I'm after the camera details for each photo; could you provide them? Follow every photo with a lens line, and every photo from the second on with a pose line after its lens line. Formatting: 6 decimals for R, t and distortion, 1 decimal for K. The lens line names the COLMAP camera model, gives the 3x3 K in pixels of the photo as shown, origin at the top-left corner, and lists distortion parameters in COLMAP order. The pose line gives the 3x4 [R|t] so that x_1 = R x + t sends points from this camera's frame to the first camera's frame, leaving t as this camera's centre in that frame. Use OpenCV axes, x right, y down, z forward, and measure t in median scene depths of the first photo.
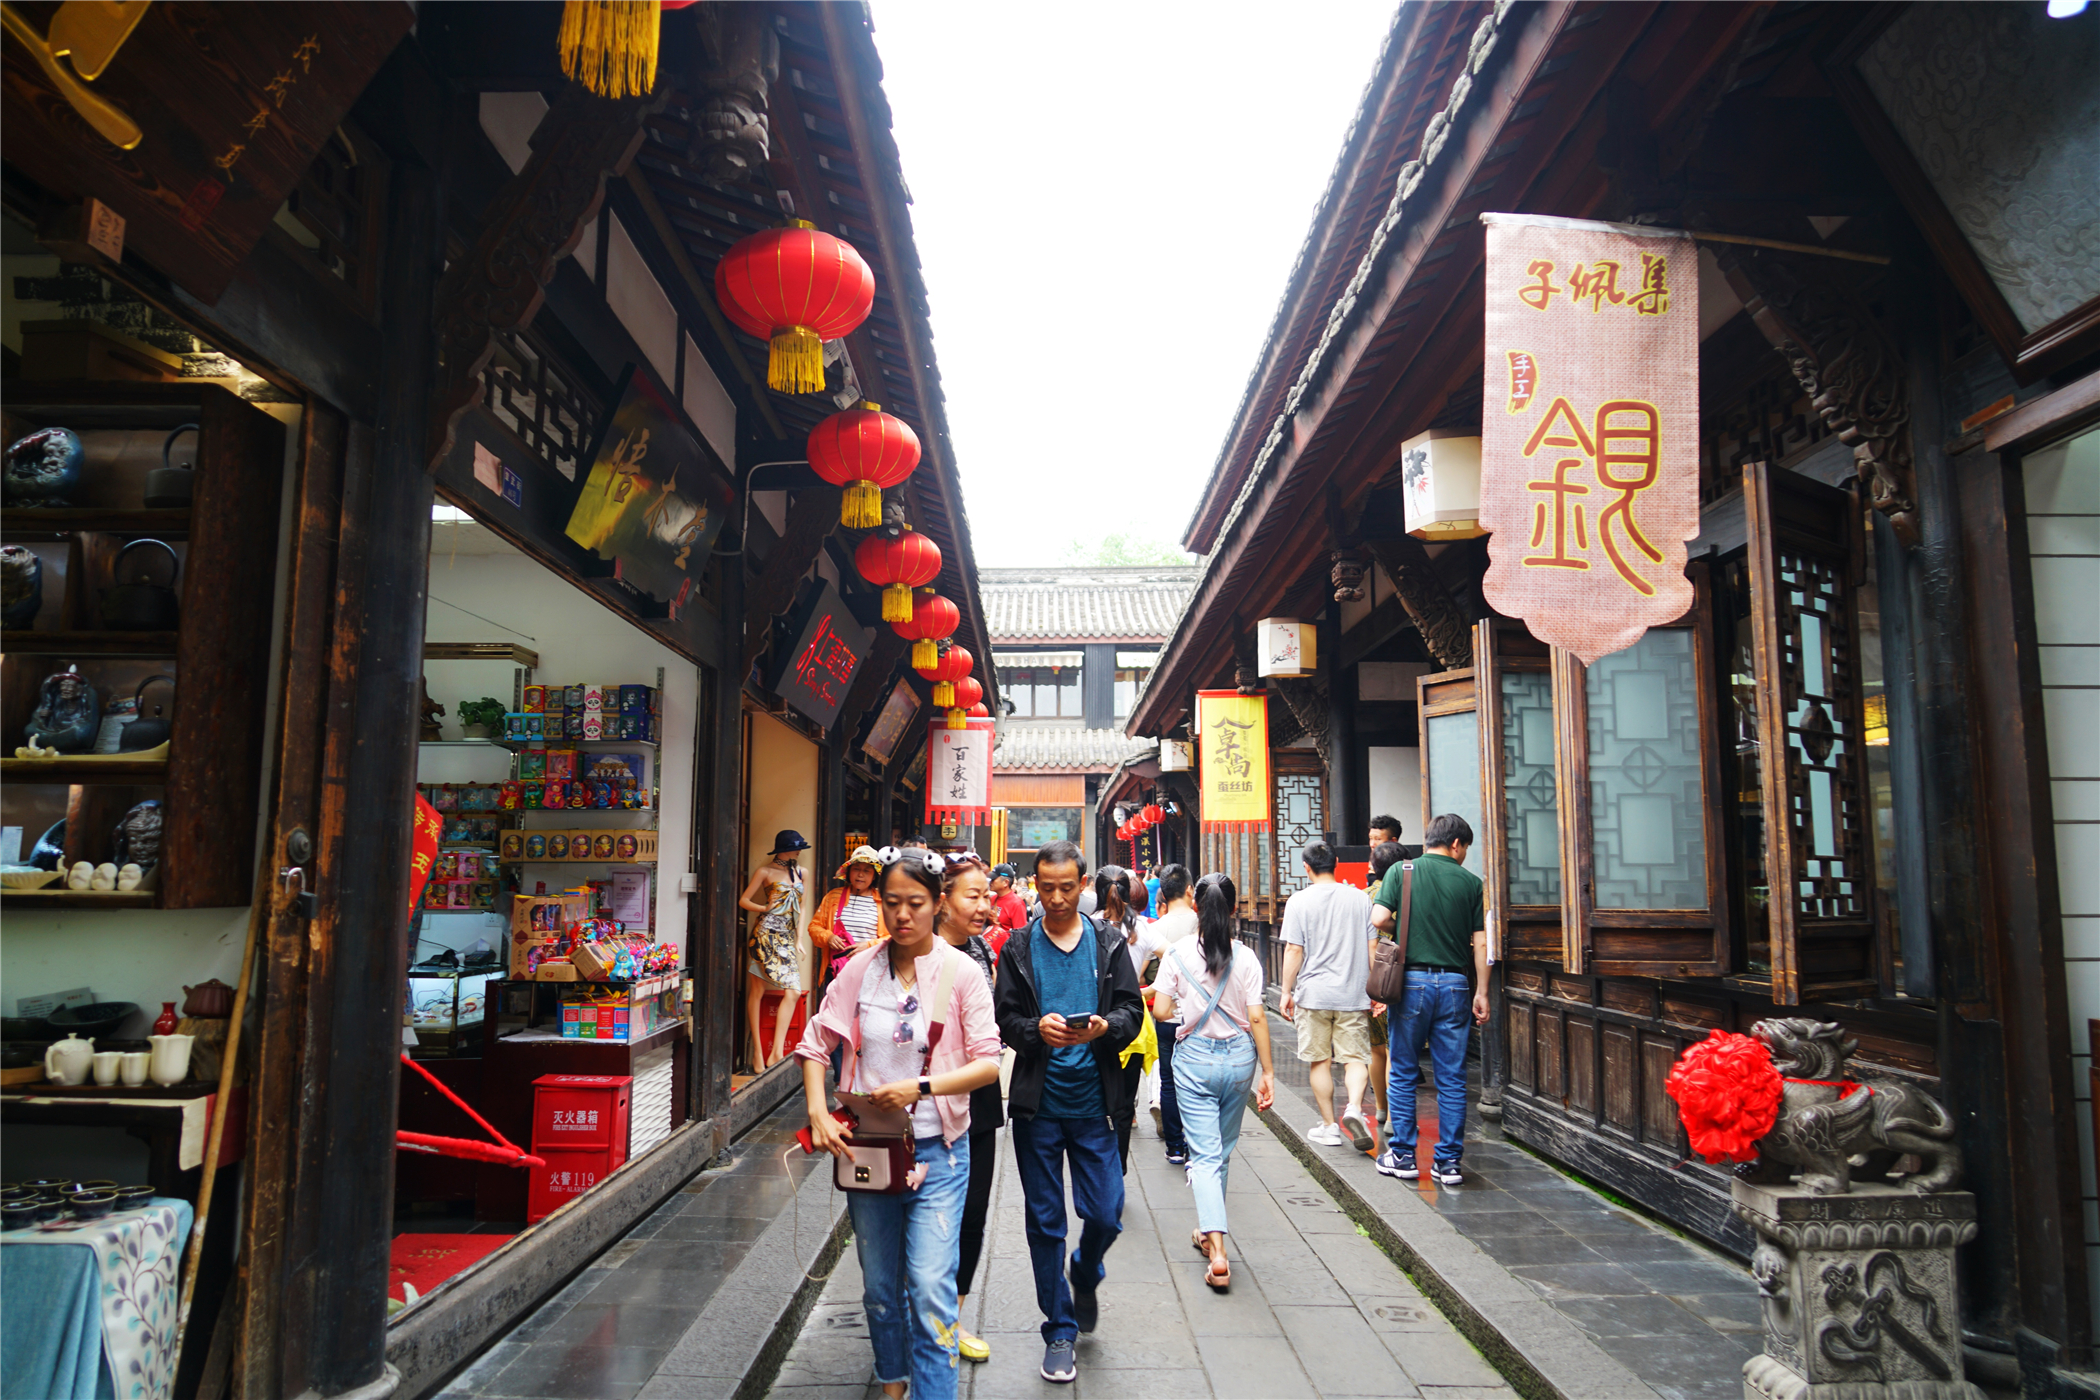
lens RADIAL K [[1442.3, 0, 1046.3], [0, 1442.3, 697.9], [0, 0, 1]] dist [-0.000184, 0.000104]
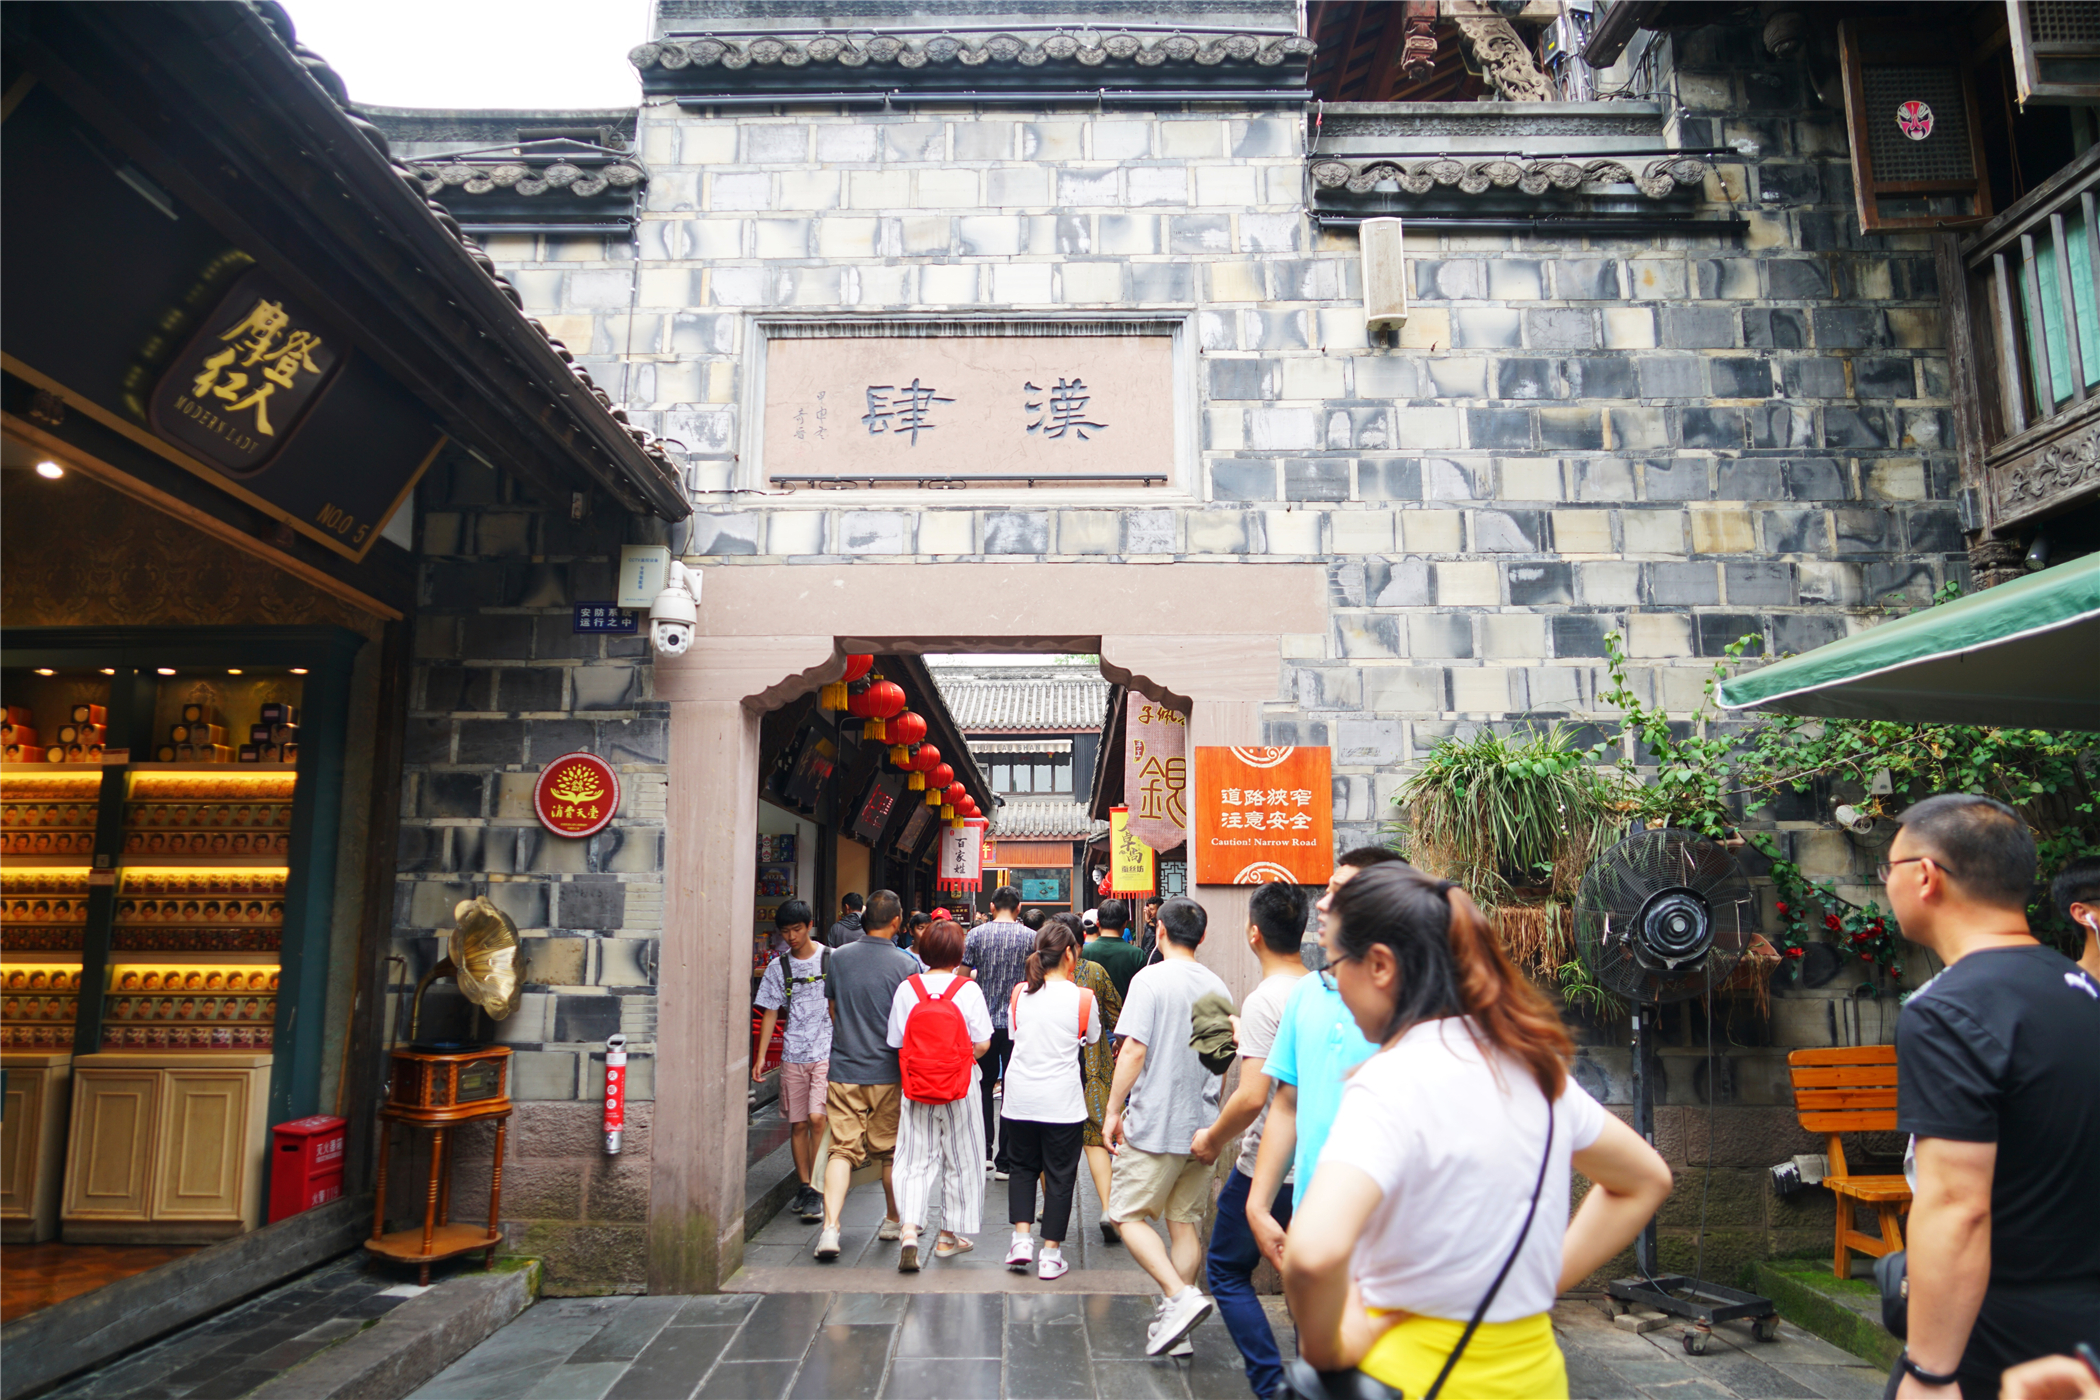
lens RADIAL K [[1442.3, 0, 1051.7], [0, 1442.3, 700.5], [0, 0, 1]] dist [-0.000184, 0.000104]
pose [[0.999895, -0.004784, -0.013668, 0.030328], [0.004380, 0.999557, -0.029442, -0.035504], [0.013803, 0.029379, 0.999473, -0.269665]]
